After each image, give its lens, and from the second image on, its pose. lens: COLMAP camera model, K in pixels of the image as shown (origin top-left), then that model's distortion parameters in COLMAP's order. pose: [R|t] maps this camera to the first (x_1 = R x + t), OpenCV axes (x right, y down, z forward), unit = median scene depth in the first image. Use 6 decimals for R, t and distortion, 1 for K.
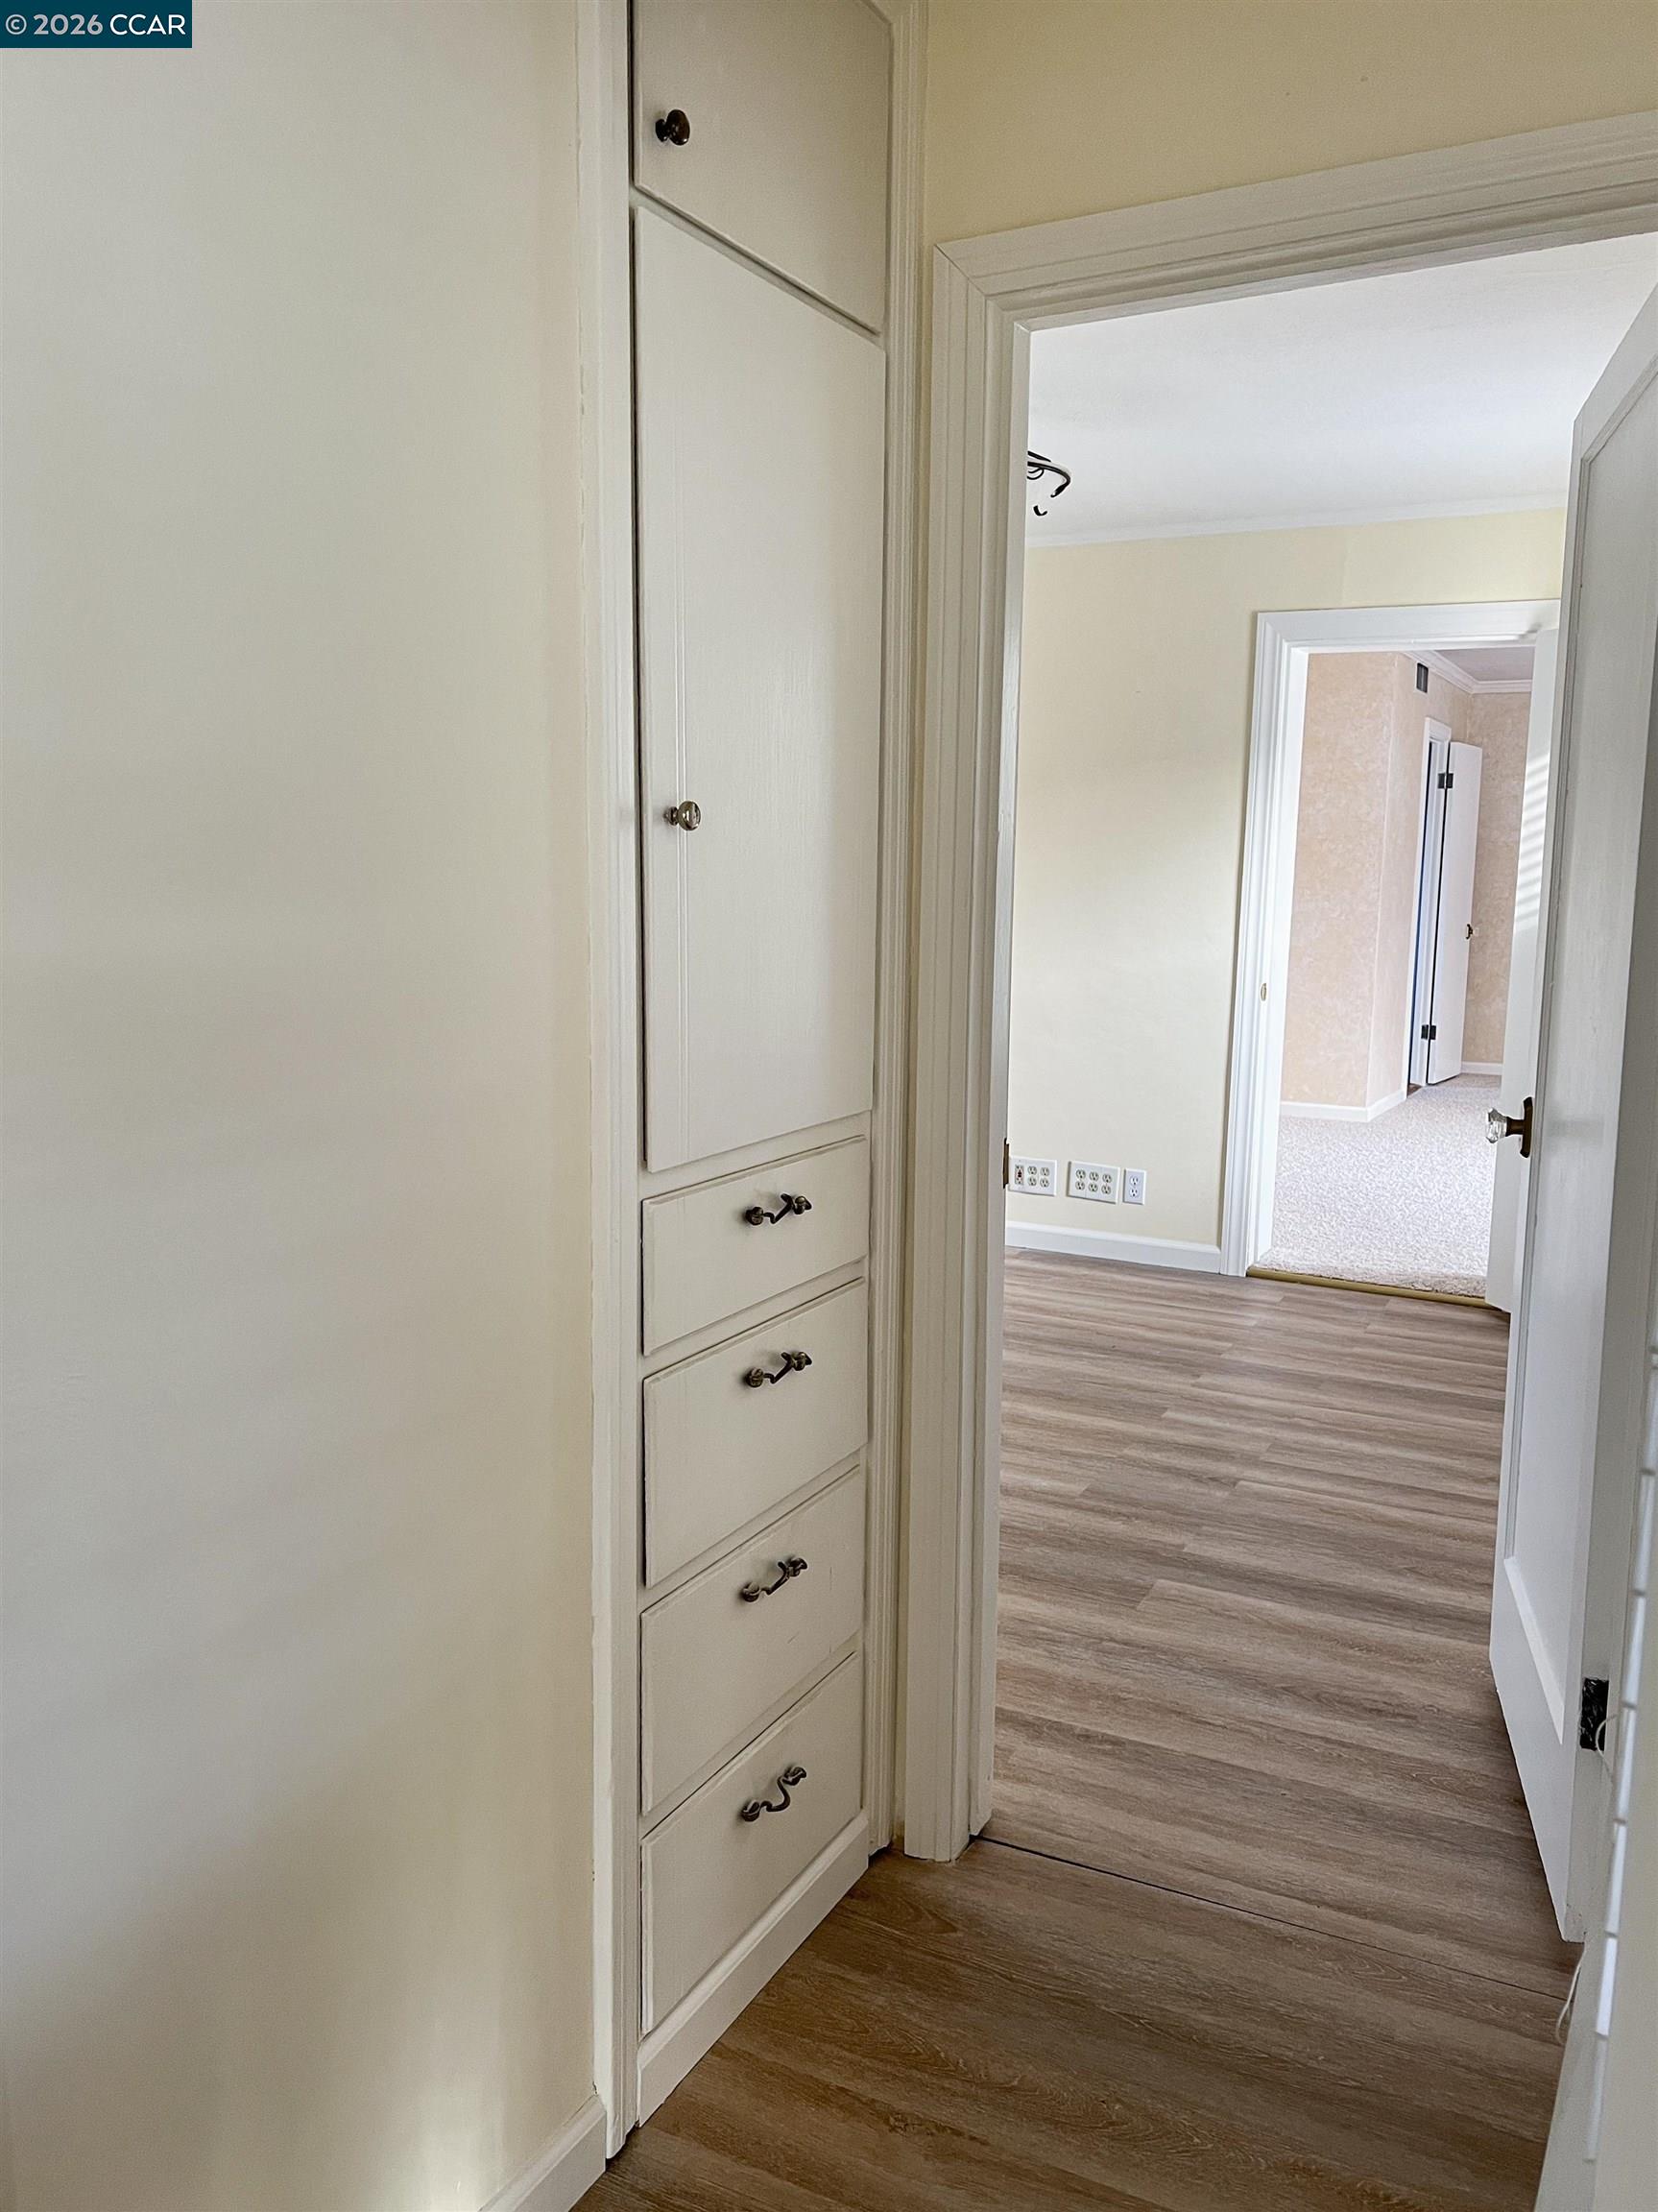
lens RADIAL K [[1717.3, 0, 829.0], [0, 1717.3, 1106.0], [0, 0, 1]] dist [-0.005386, -0.001954]
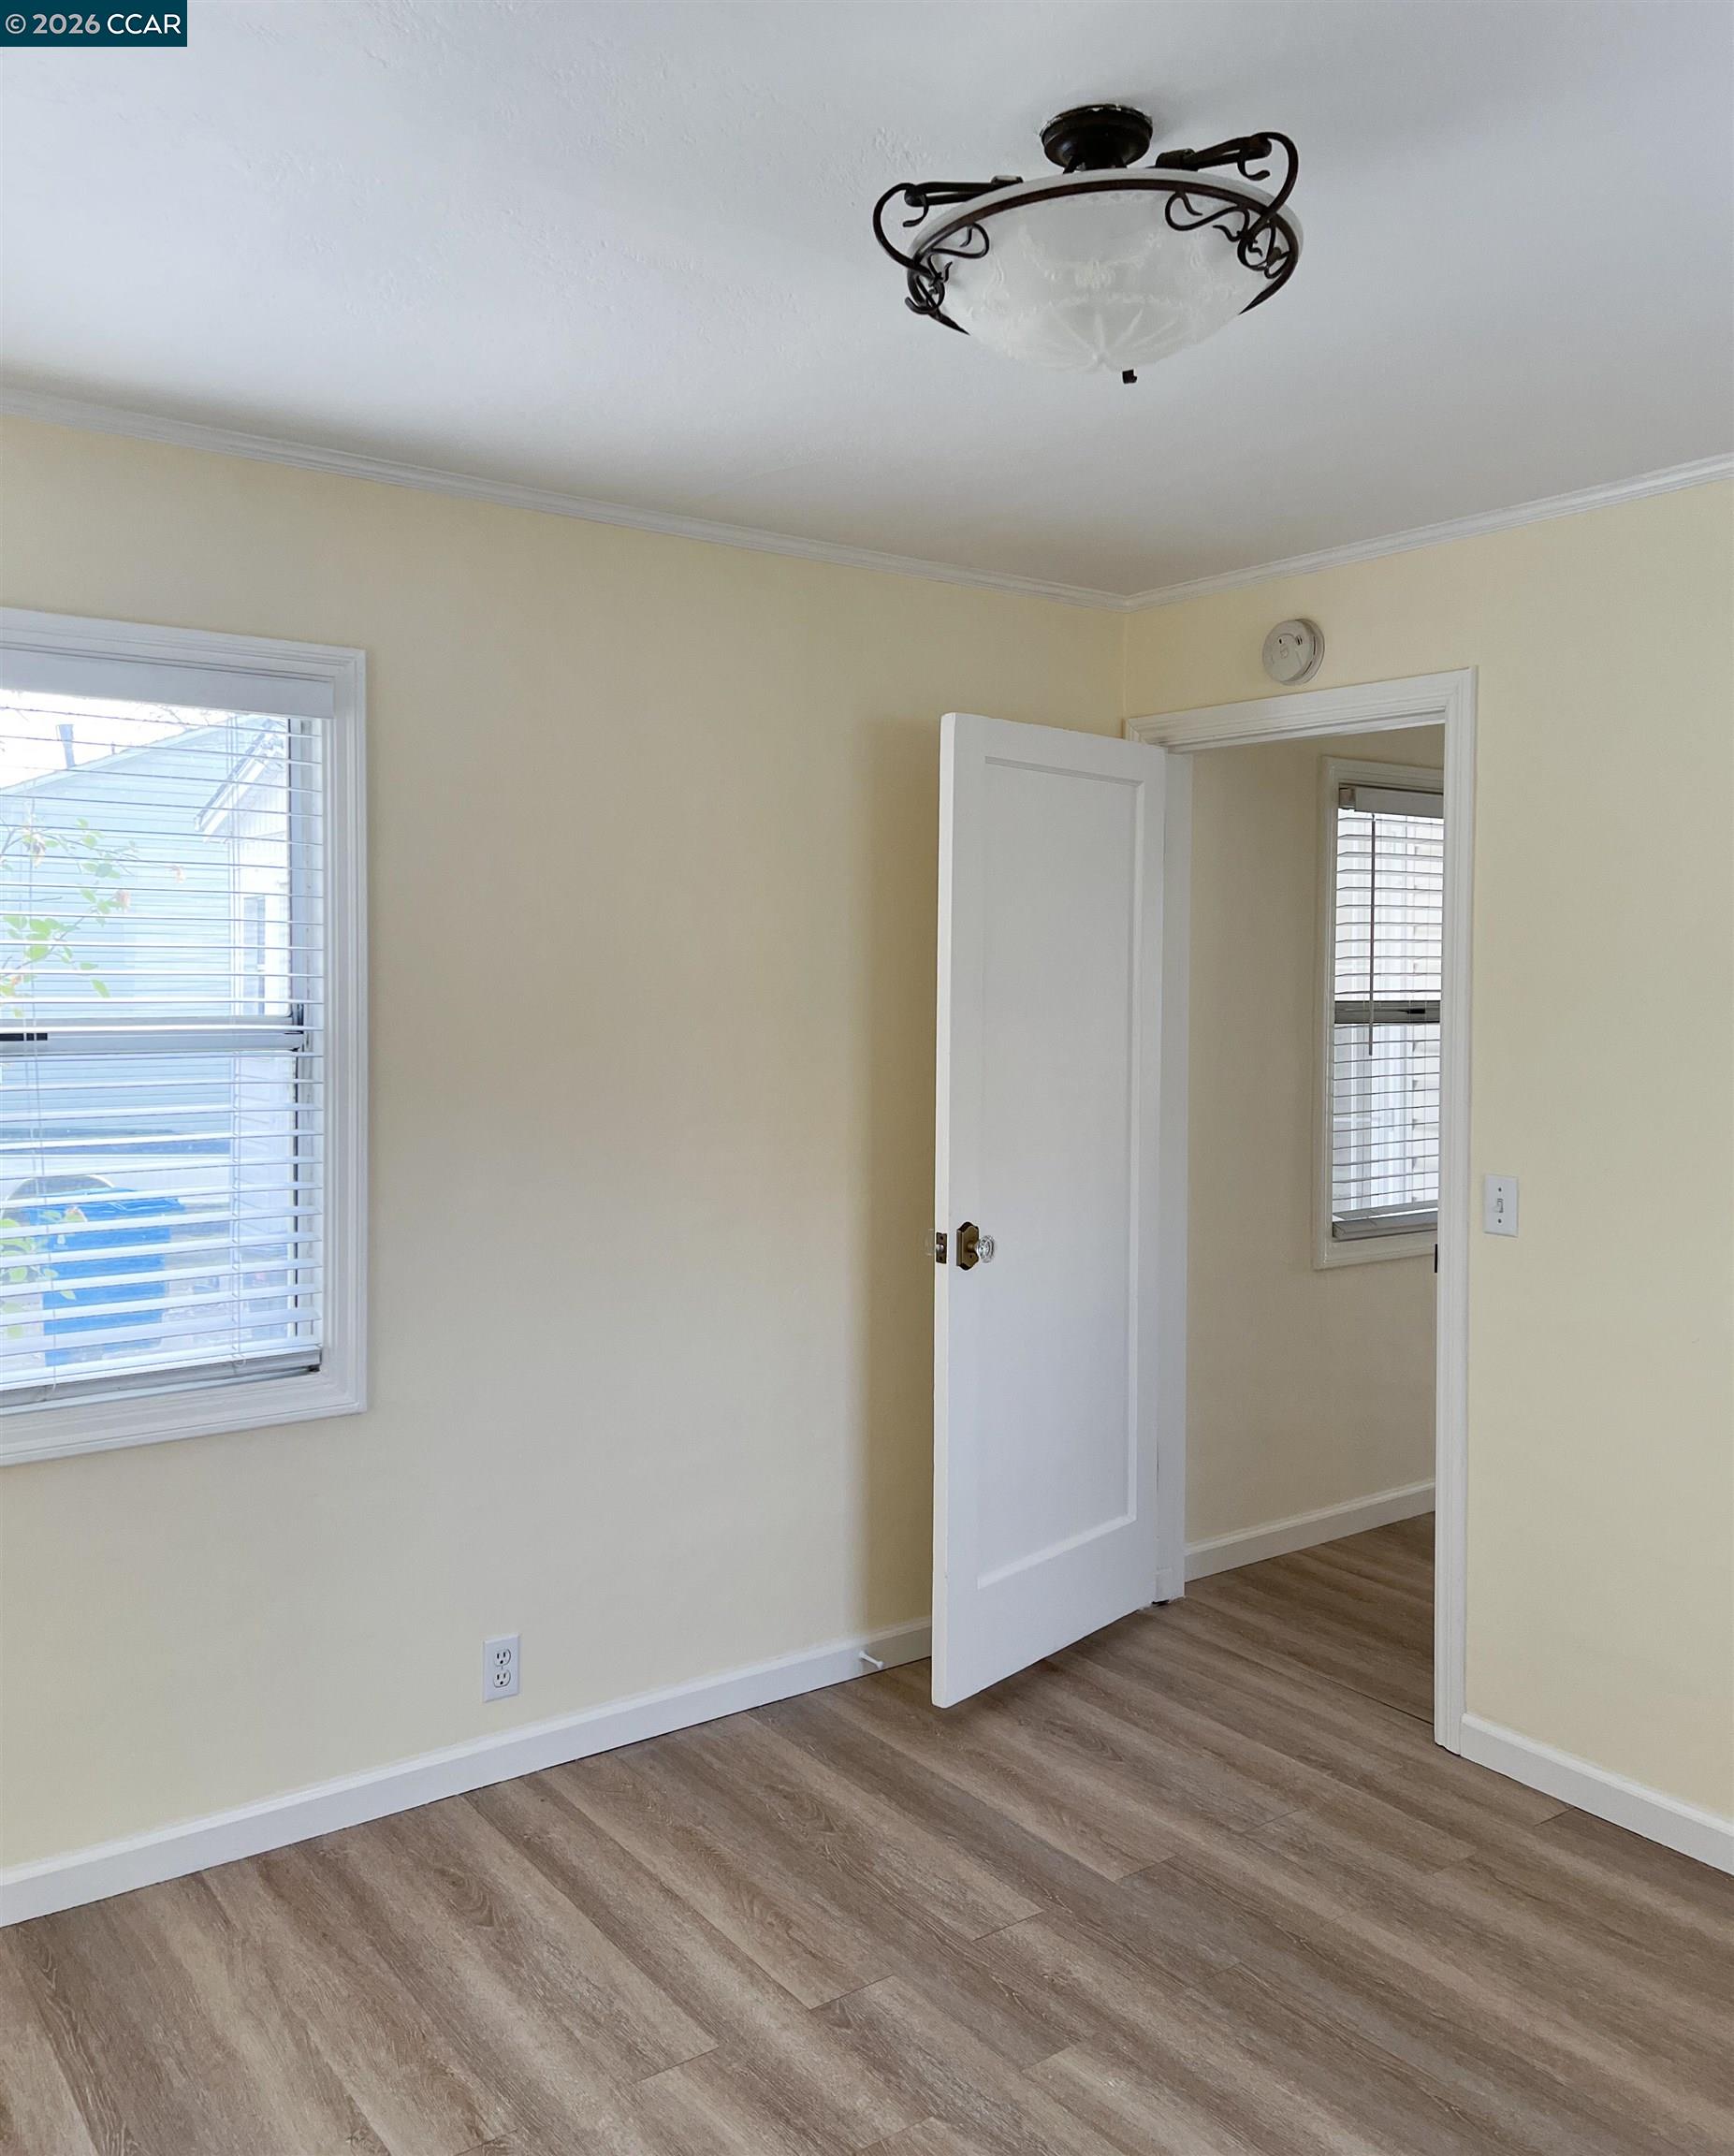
lens RADIAL K [[1738.8, 0, 867.0], [0, 1738.8, 1078.0], [0, 0, 1]] dist [0.001698, -0.007037]
pose [[-0.899399, -0.040495, 0.435249, -0.043132], [0.048805, 0.980172, 0.192044, -0.211671], [-0.434395, 0.193966, -0.879590, 1.256156]]
